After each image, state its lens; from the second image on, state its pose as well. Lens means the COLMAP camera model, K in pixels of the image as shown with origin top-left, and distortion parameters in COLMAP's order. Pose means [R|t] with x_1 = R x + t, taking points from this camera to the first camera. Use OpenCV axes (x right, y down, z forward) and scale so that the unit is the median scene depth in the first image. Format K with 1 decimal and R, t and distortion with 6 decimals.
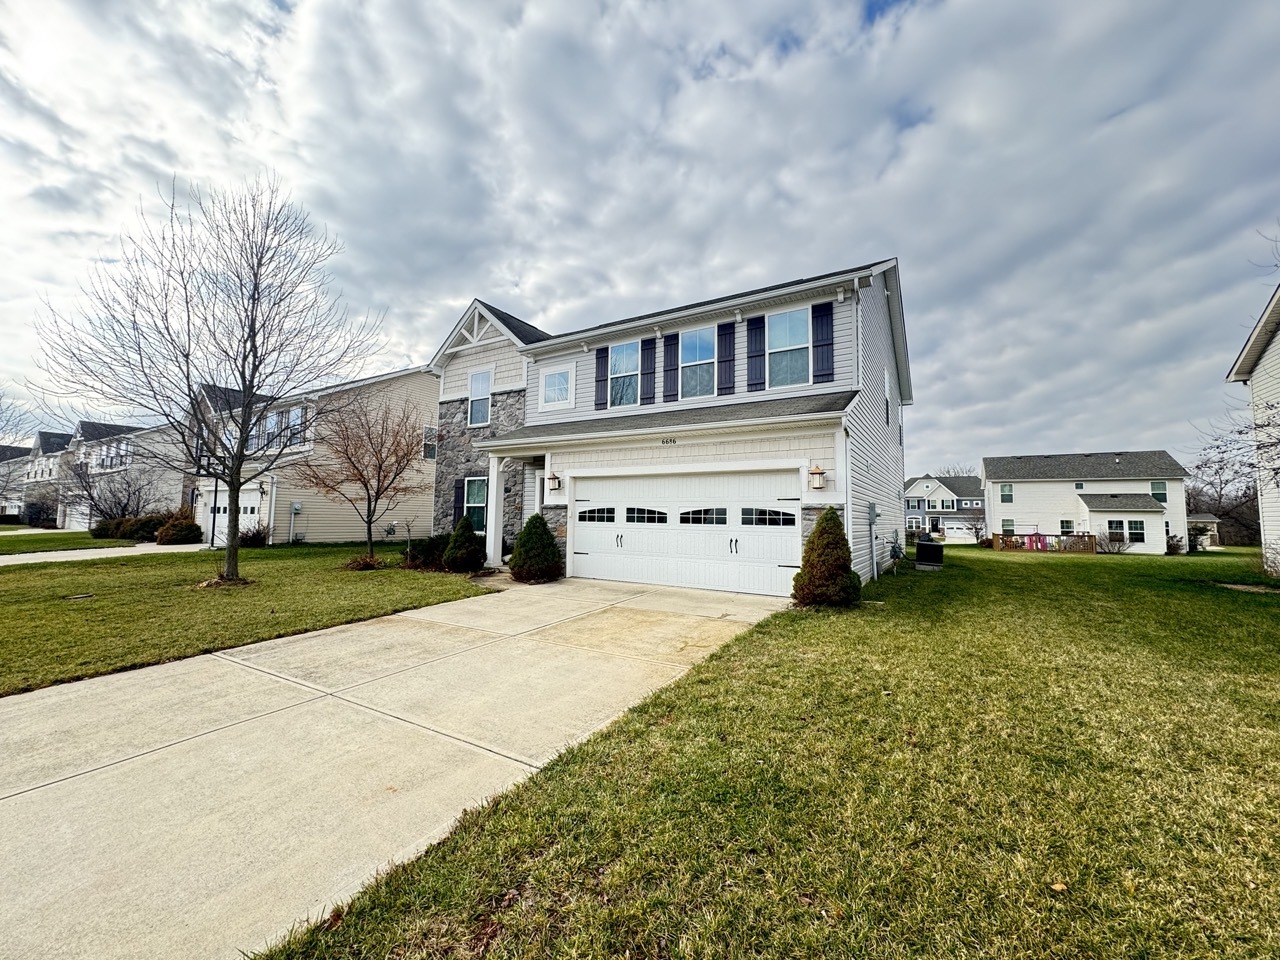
lens RADIAL K [[509.9, 0, 637.4], [0, 509.9, 479.6], [0, 0, 1]] dist [-0.001868, 0.000588]
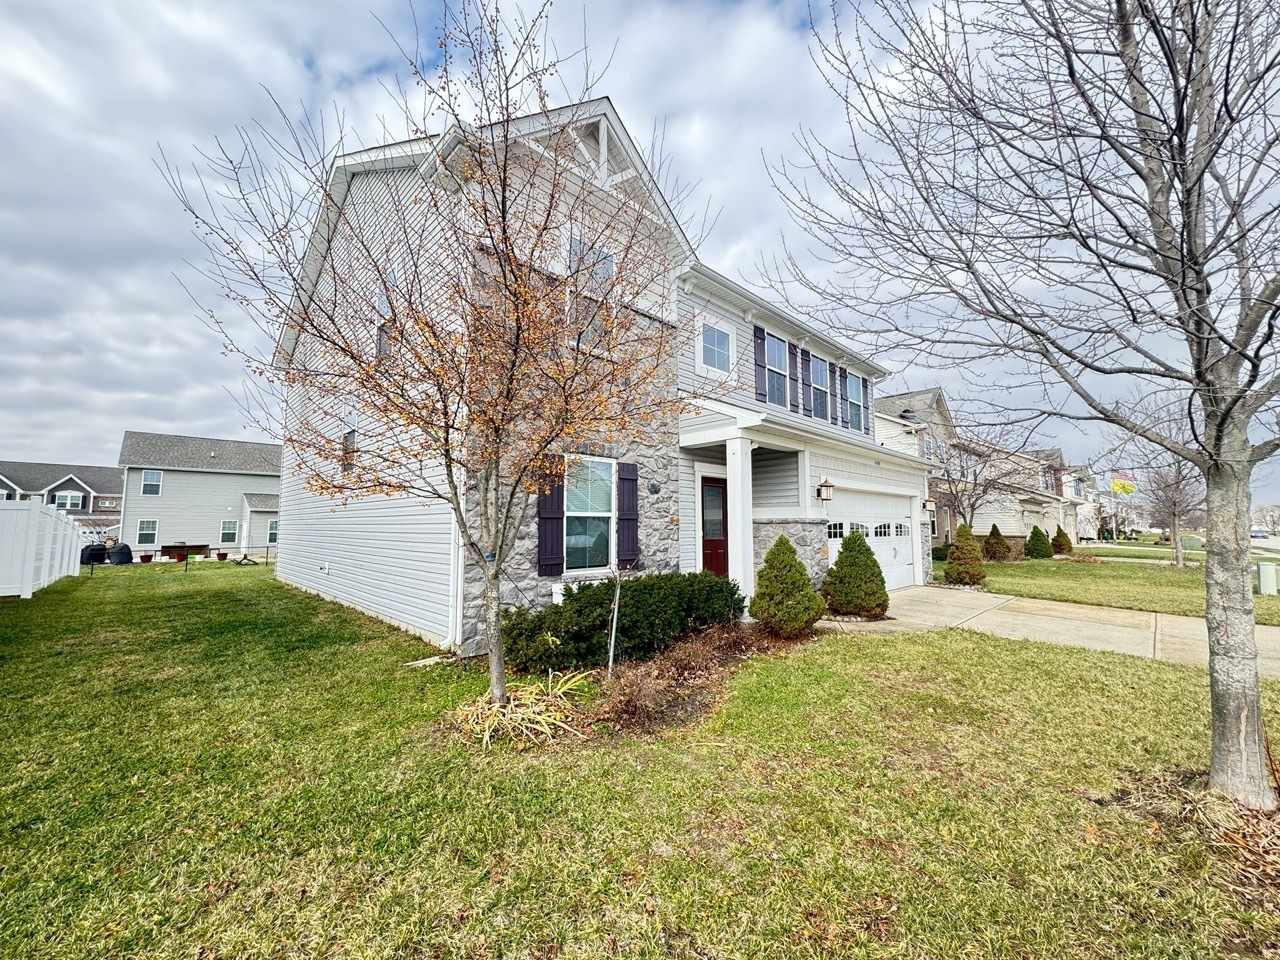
lens RADIAL K [[509.9, 0, 637.4], [0, 509.9, 479.6], [0, 0, 1]] dist [-0.001868, 0.000588]
pose [[0.240728, 0.068249, 0.968190, -0.994323], [-0.074109, 0.995905, -0.051776, 0.050247], [-0.967759, -0.059288, 0.244800, 1.078502]]
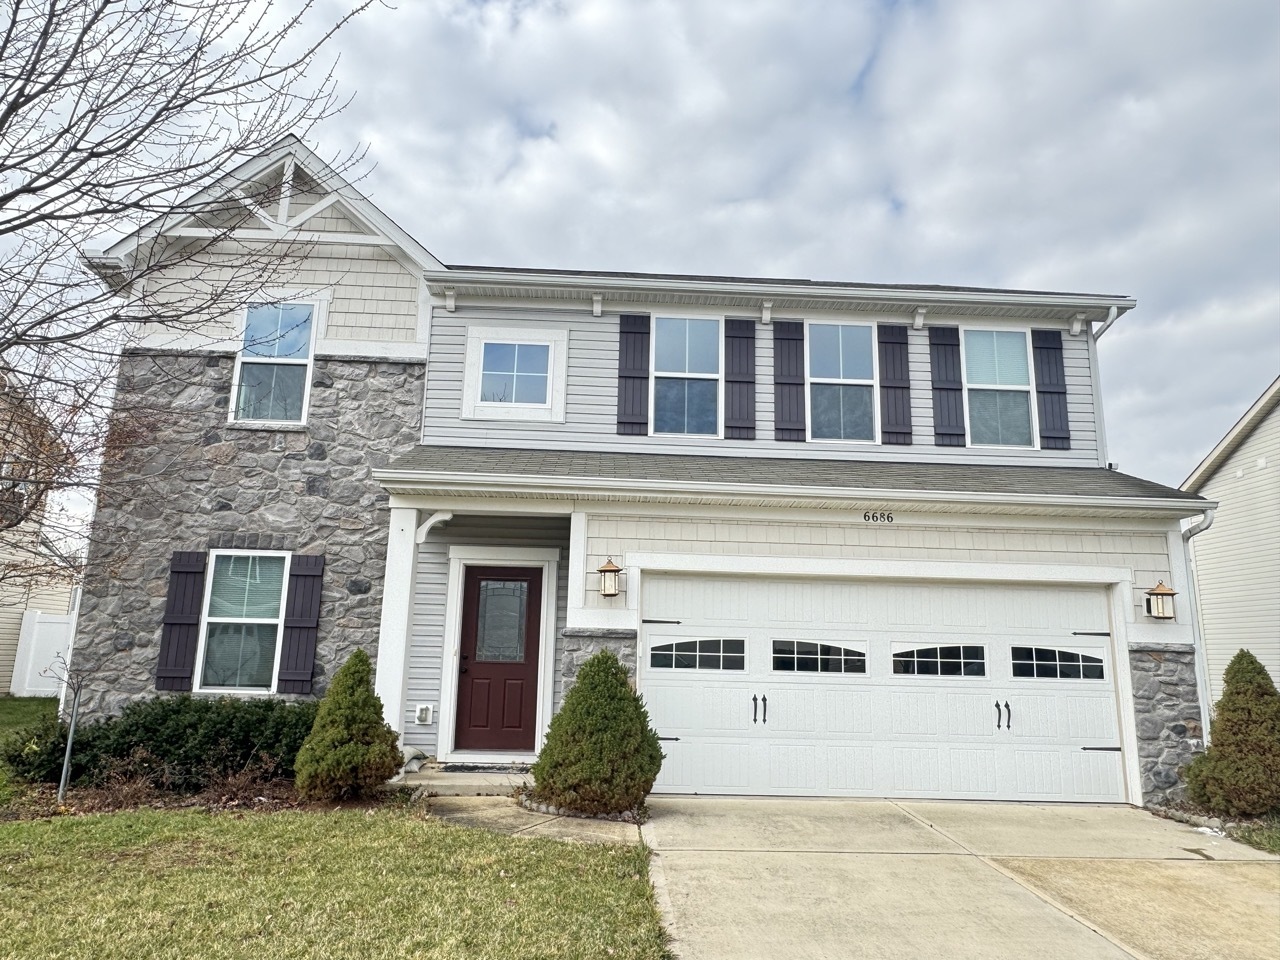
lens RADIAL K [[847.7, 0, 640.4], [0, 847.7, 474.4], [0, 0, 1]] dist [-0.003914, -0.000800]
pose [[0.829960, 0.123624, 0.543952, -0.556826], [-0.054908, 0.988503, -0.140879, 0.017457], [-0.555114, 0.087056, 0.827206, 0.350755]]
